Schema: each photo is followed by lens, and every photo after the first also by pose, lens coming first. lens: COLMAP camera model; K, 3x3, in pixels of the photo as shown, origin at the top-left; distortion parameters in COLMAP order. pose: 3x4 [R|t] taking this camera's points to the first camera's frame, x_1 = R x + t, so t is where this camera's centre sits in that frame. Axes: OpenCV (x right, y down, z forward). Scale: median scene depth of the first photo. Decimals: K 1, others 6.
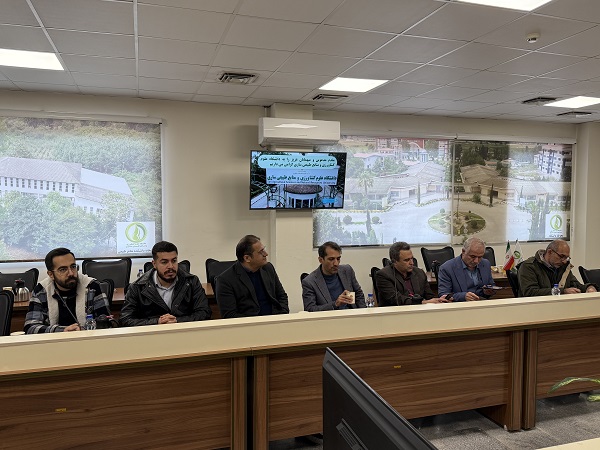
lens RADIAL K [[478.6, 0, 302.5], [0, 478.6, 234.2], [0, 0, 1]] dist [0.000375, -0.024370]
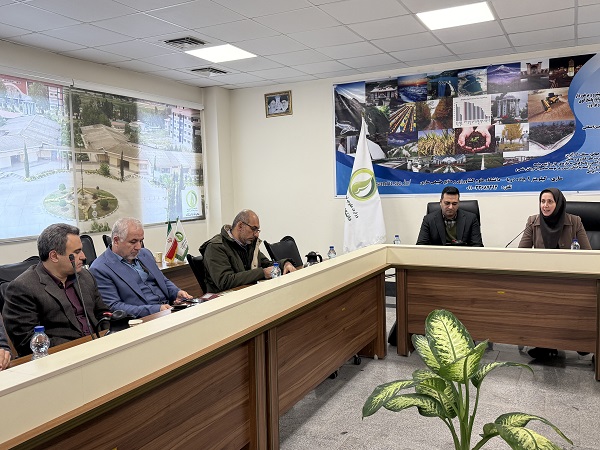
lens RADIAL K [[529.3, 0, 287.3], [0, 529.3, 232.9], [0, 0, 1]] dist [0.076974, -0.144088]
pose [[0.714133, -0.080871, 0.695323, -0.024348], [0.075629, 0.996404, 0.038214, 0.013836], [-0.695912, 0.025296, 0.717681, 0.203508]]
